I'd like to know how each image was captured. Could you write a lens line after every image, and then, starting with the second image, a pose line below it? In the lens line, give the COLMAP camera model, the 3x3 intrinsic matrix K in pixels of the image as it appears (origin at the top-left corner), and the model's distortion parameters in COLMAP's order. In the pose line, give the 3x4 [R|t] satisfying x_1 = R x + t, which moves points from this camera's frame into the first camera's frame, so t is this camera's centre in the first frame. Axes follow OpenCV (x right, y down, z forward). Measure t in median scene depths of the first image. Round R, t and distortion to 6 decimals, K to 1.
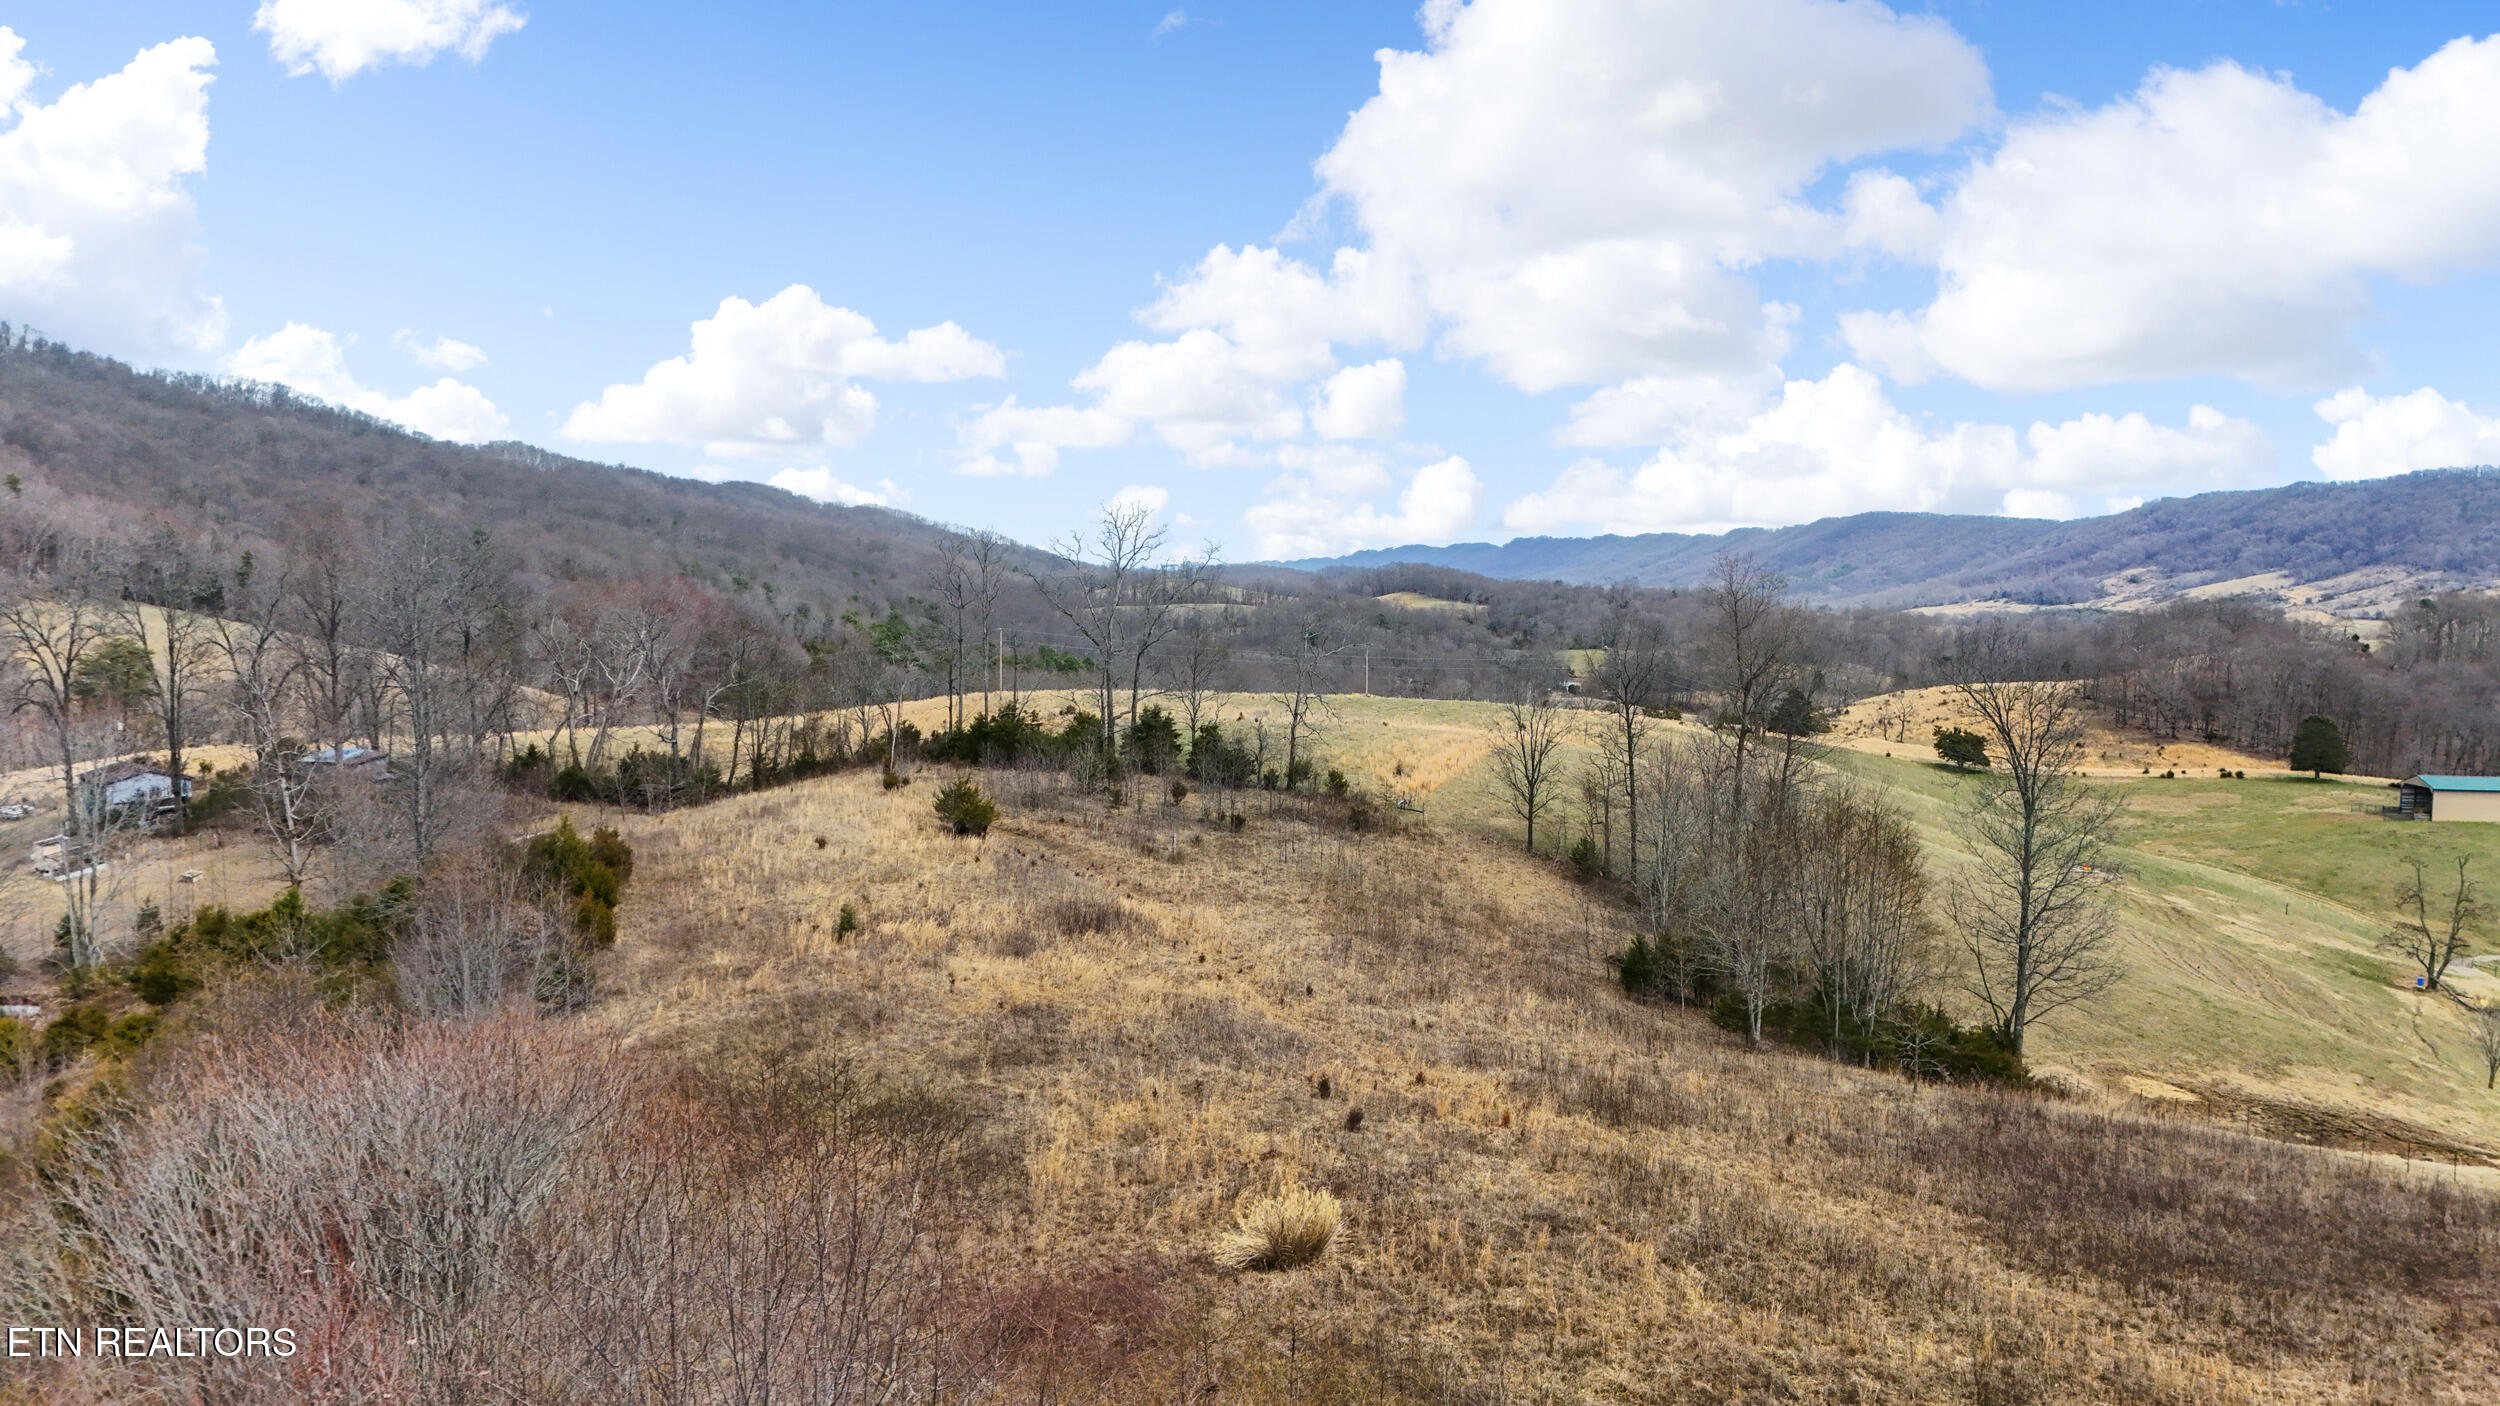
lens RADIAL K [[1840.5, 0, 1257.3], [0, 1840.5, 700.1], [0, 0, 1]] dist [0.076019, -0.063942]
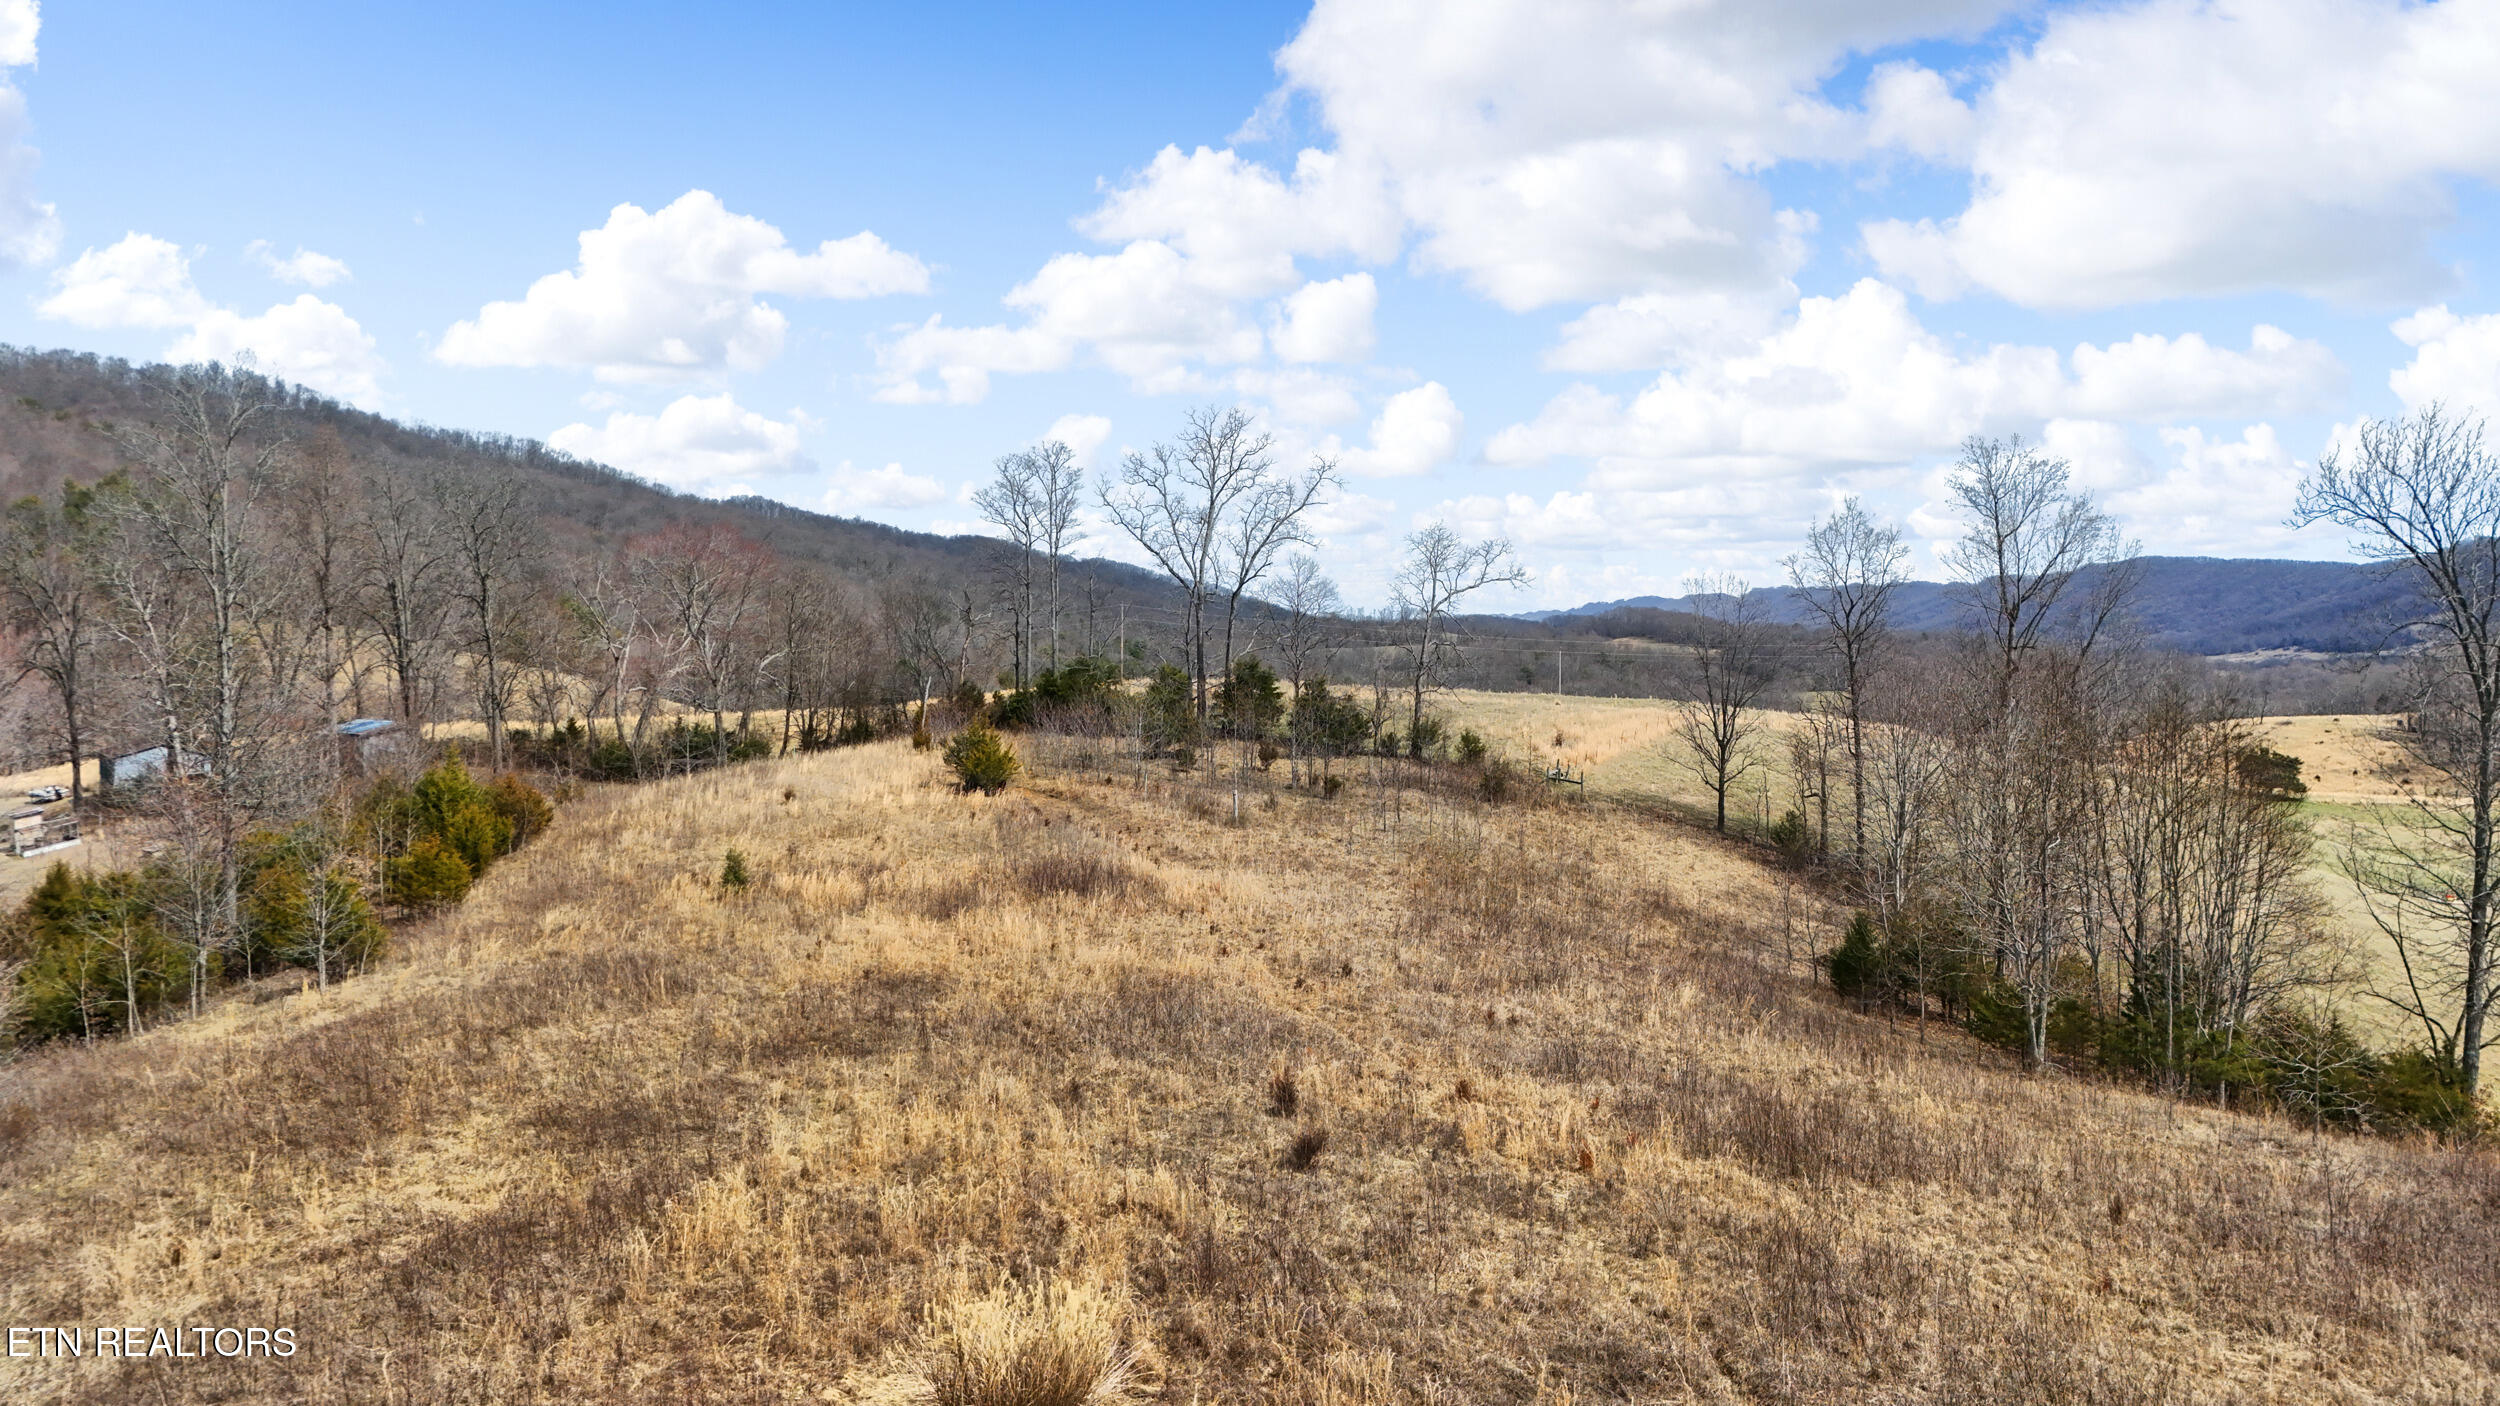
lens RADIAL K [[1840.5, 0, 1253.7], [0, 1840.5, 703.4], [0, 0, 1]] dist [0.076019, -0.063942]
pose [[0.992139, -0.001293, -0.125134, 0.055965], [-0.002264, 0.999598, -0.028273, 0.055384], [0.125120, 0.028334, 0.991737, 0.224965]]
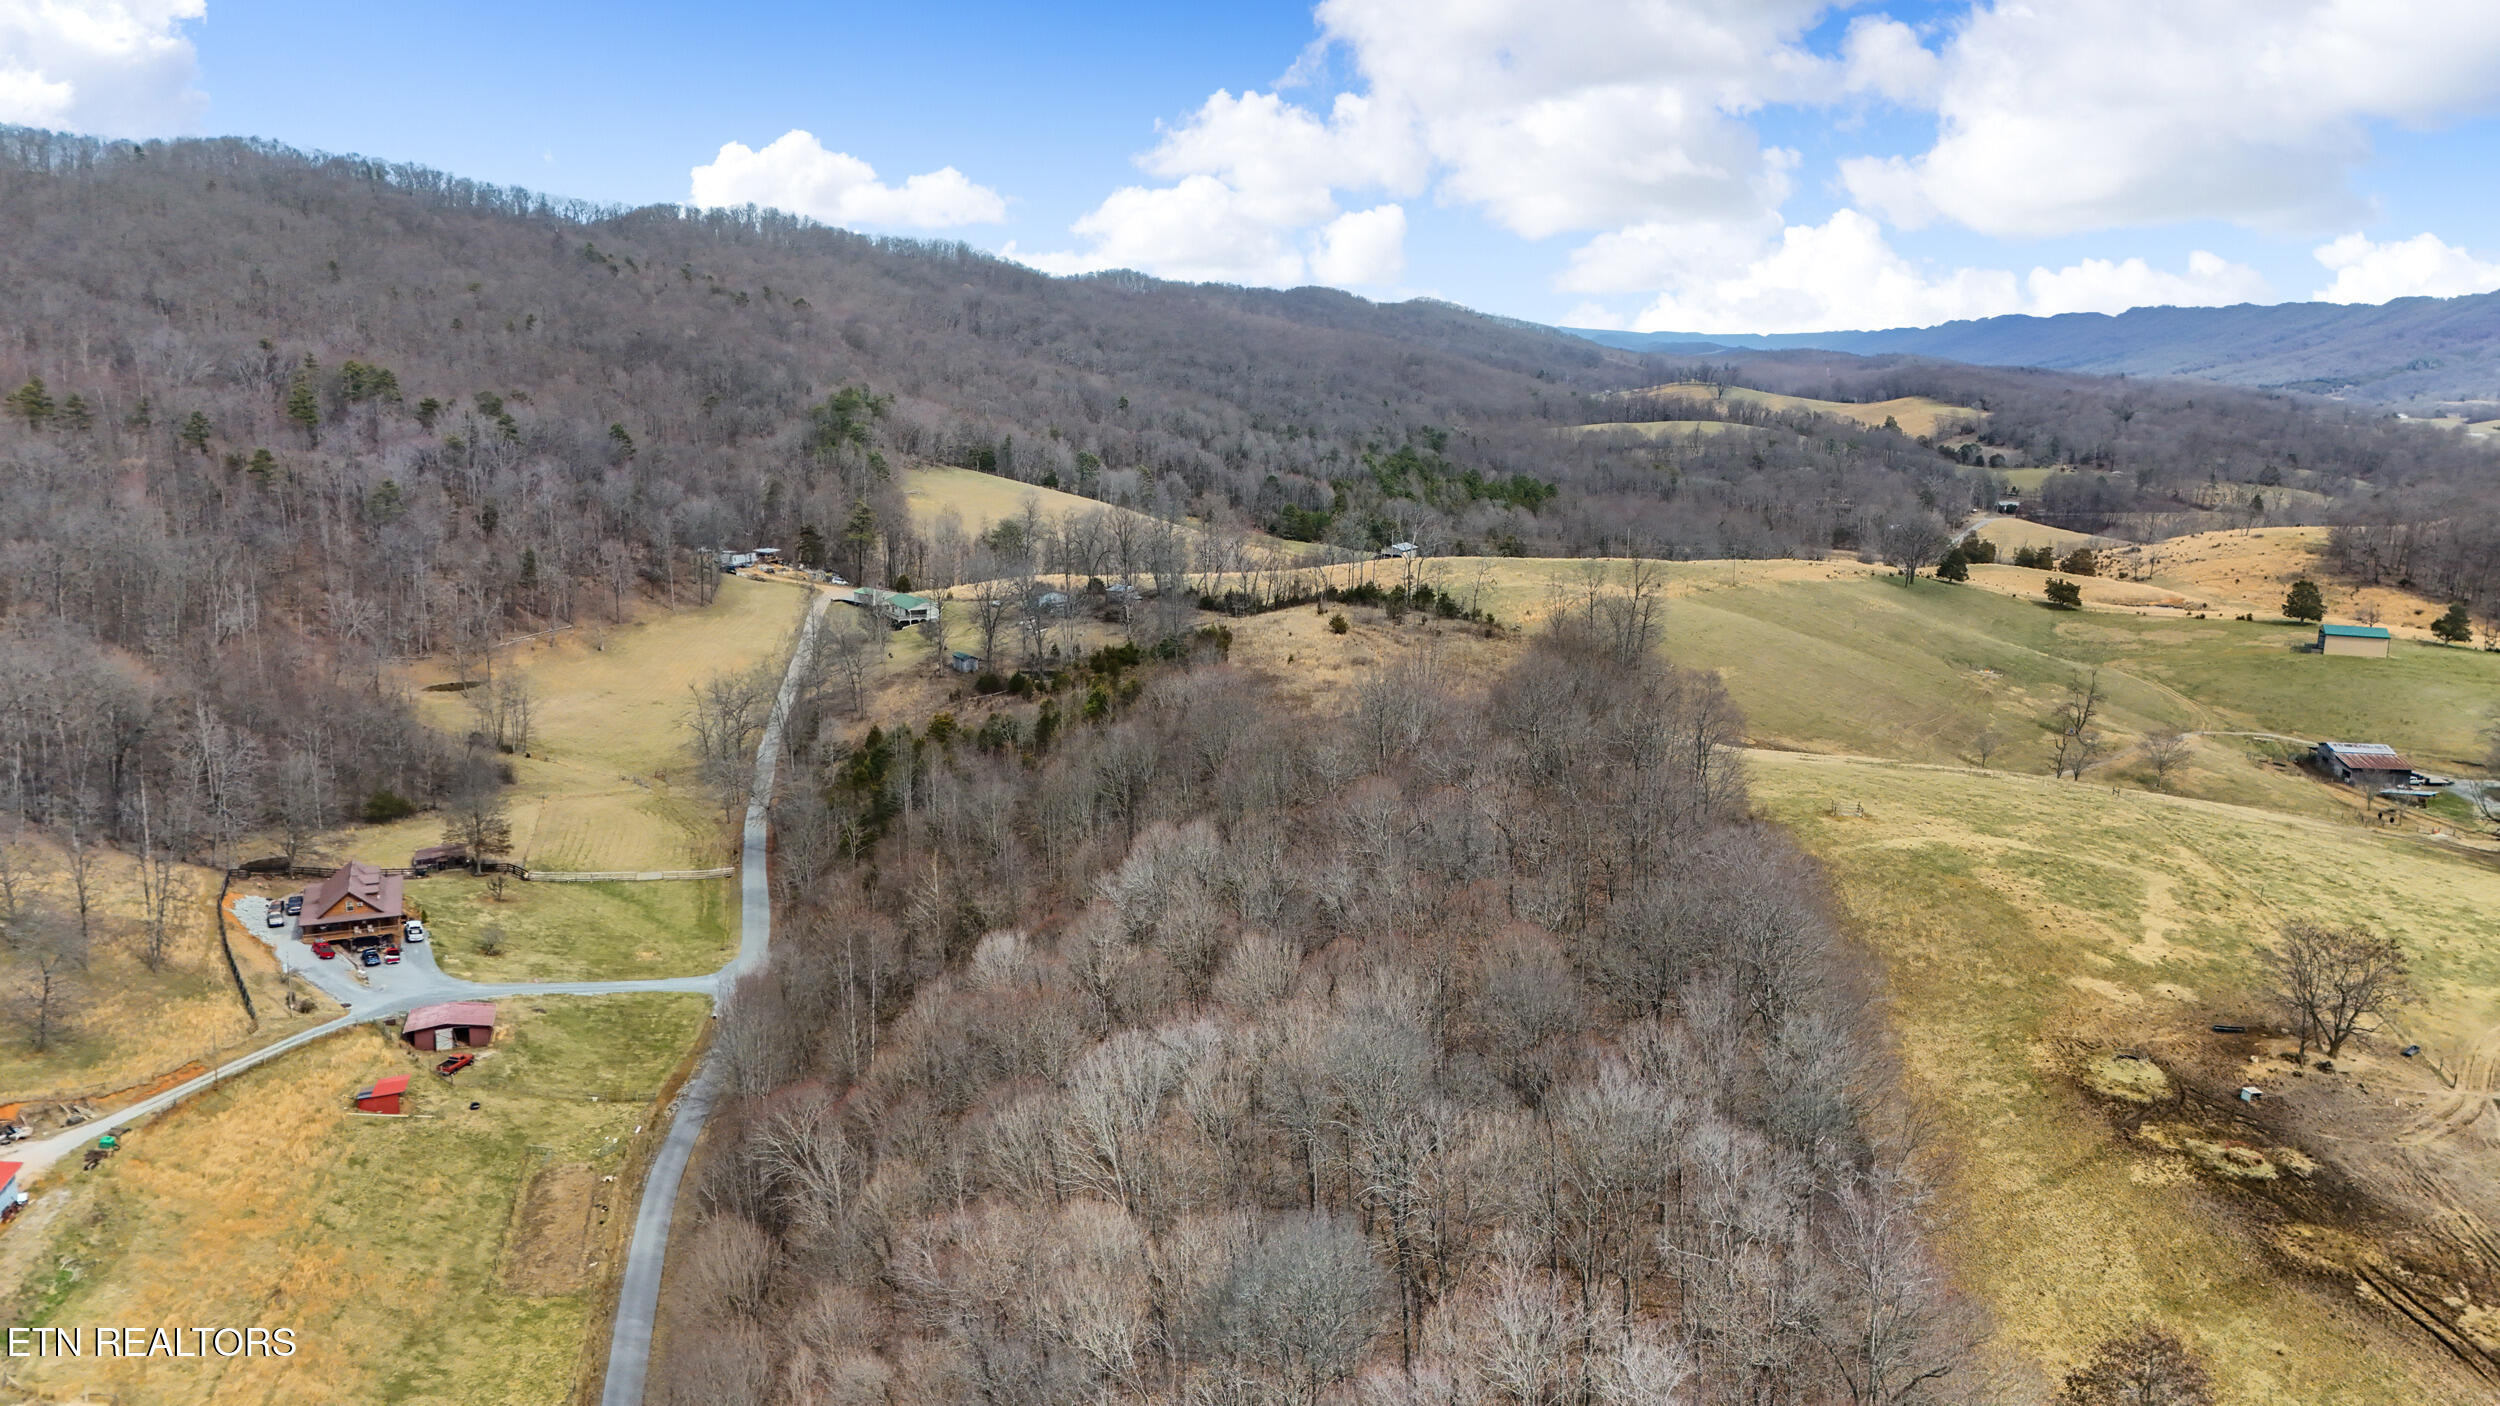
lens RADIAL K [[1840.5, 0, 1255.3], [0, 1840.5, 717.0], [0, 0, 1]] dist [0.076019, -0.063942]
pose [[0.955191, 0.057929, -0.290267, 0.551890], [-0.019621, 0.990897, 0.133185, -0.175596], [0.295340, -0.121522, 0.947632, -1.762716]]
